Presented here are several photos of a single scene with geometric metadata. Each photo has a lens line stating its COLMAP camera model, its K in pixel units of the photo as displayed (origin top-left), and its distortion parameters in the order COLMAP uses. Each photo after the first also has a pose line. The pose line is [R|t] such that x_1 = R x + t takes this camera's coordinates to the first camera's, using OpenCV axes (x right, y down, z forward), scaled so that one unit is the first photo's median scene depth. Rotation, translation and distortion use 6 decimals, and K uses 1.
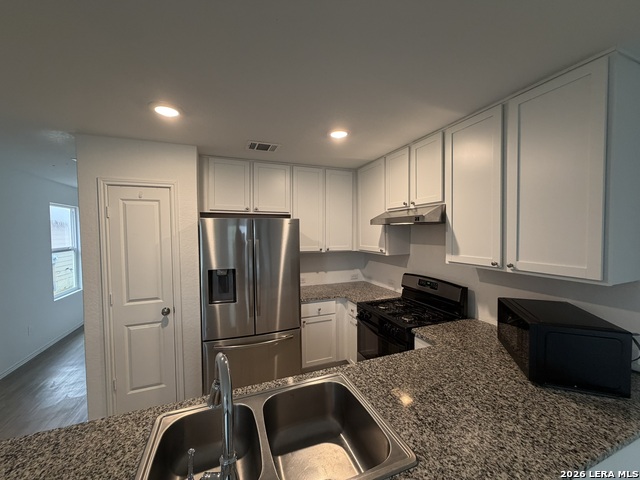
lens RADIAL K [[253.6, 0, 319.3], [0, 253.6, 240.7], [0, 0, 1]] dist [0.000001, -0.000277]
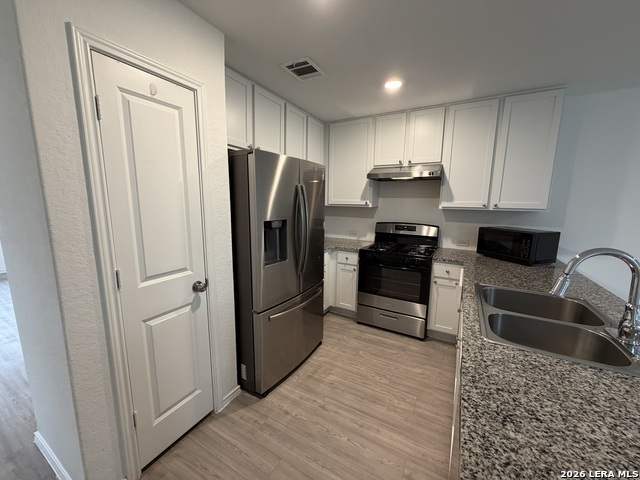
lens RADIAL K [[253.6, 0, 318.9], [0, 253.6, 240.1], [0, 0, 1]] dist [0.000001, -0.000277]
pose [[0.772423, -0.080480, 0.629989, -0.776701], [0.002830, 0.992365, 0.123303, 0.076180], [-0.635102, -0.093459, 0.766753, 0.301747]]
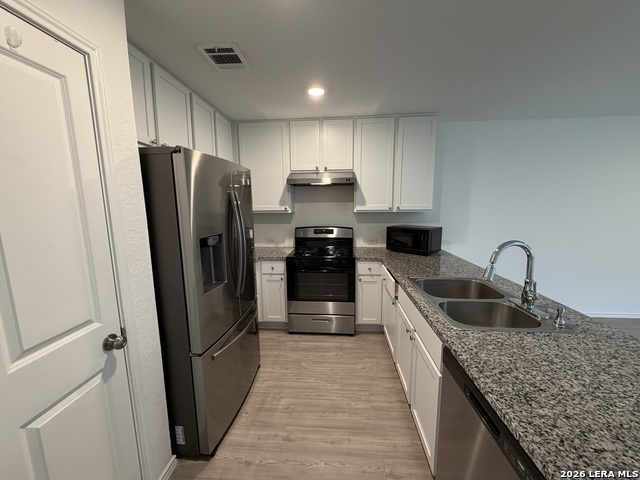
lens RADIAL K [[253.6, 0, 318.6], [0, 253.6, 240.2], [0, 0, 1]] dist [0.000001, -0.000277]
pose [[0.428964, -0.127459, 0.894284, -0.837169], [0.039166, 0.991689, 0.122555, 0.055082], [-0.902472, -0.017546, 0.430391, 0.475205]]
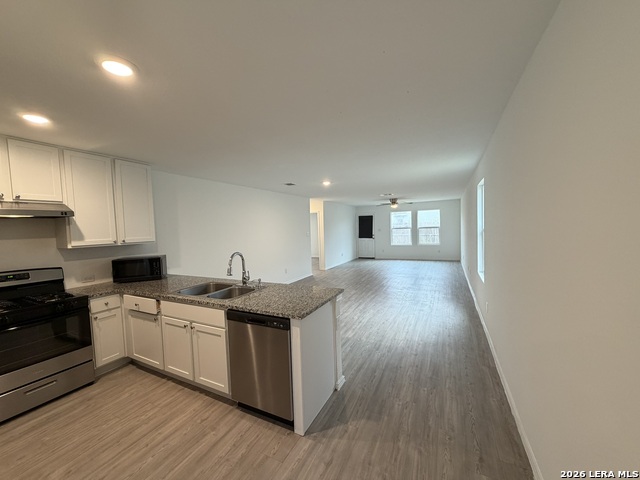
lens RADIAL K [[253.6, 0, 318.5], [0, 253.6, 240.5], [0, 0, 1]] dist [0.000001, -0.000277]
pose [[-0.671308, -0.004927, 0.741162, -1.211300], [0.067322, 0.995439, 0.067594, 0.040171], [-0.738115, 0.095273, -0.667915, 0.803525]]
